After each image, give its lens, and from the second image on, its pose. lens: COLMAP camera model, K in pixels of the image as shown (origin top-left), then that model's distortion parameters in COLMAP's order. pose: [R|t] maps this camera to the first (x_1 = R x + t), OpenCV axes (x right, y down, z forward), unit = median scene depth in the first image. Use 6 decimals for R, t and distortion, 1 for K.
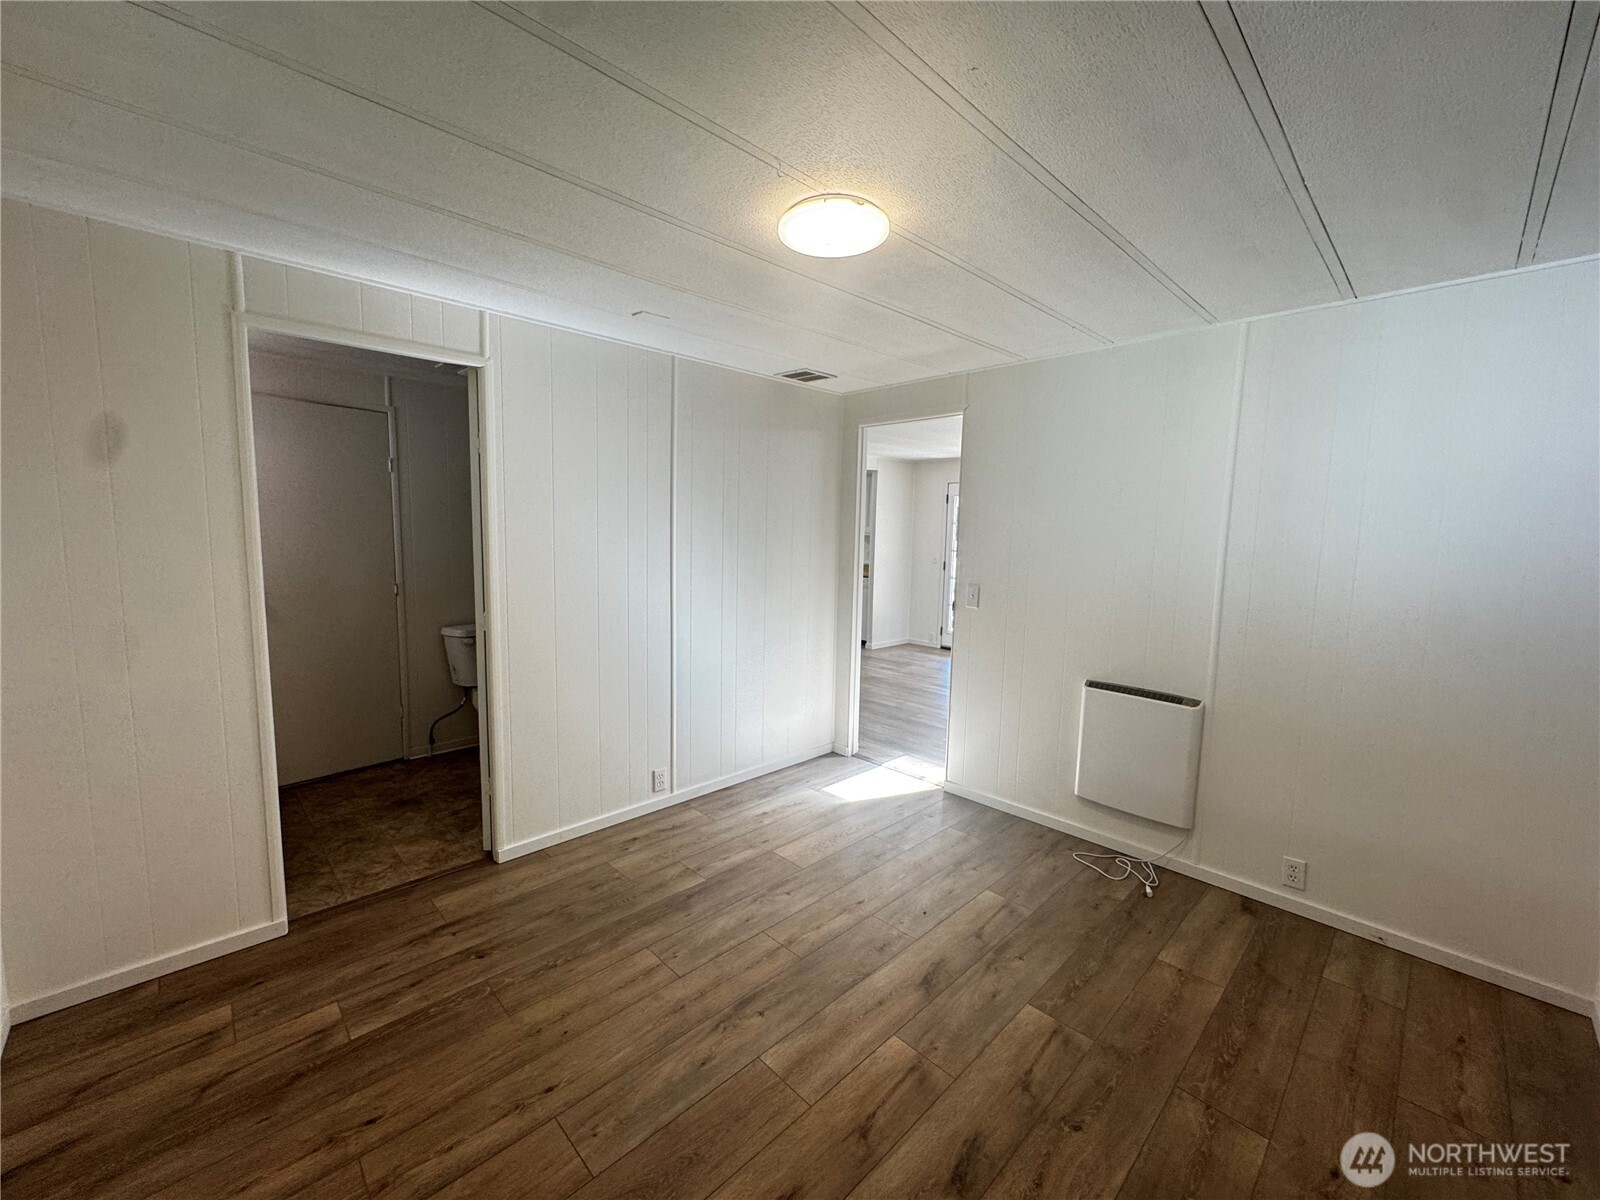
lens RADIAL K [[640.3, 0, 803.6], [0, 640.3, 600.0], [0, 0, 1]] dist [0.000110, -0.000598]
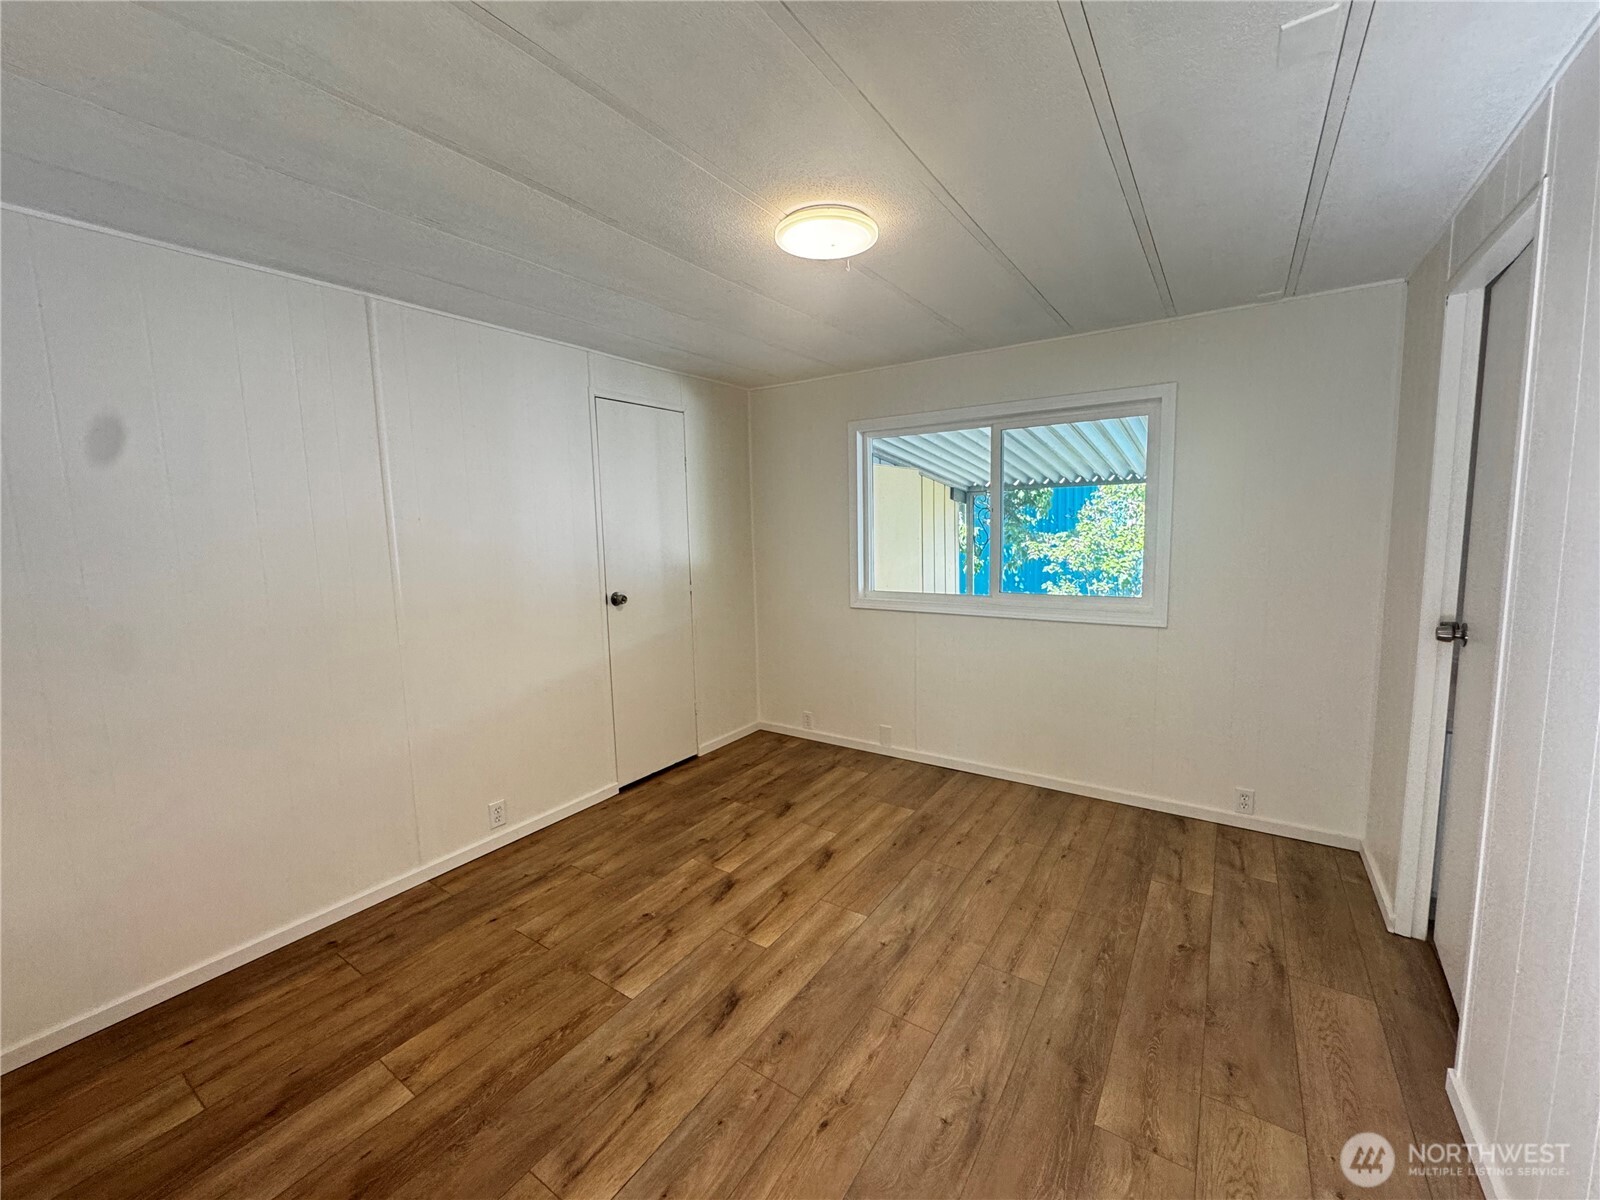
lens RADIAL K [[640.3, 0, 802.3], [0, 640.3, 602.5], [0, 0, 1]] dist [0.000110, -0.000598]
pose [[-0.979658, 0.029013, -0.198567, 0.267339], [-0.017685, 0.973162, 0.229439, -0.188114], [0.199895, 0.228284, -0.952853, 1.818055]]
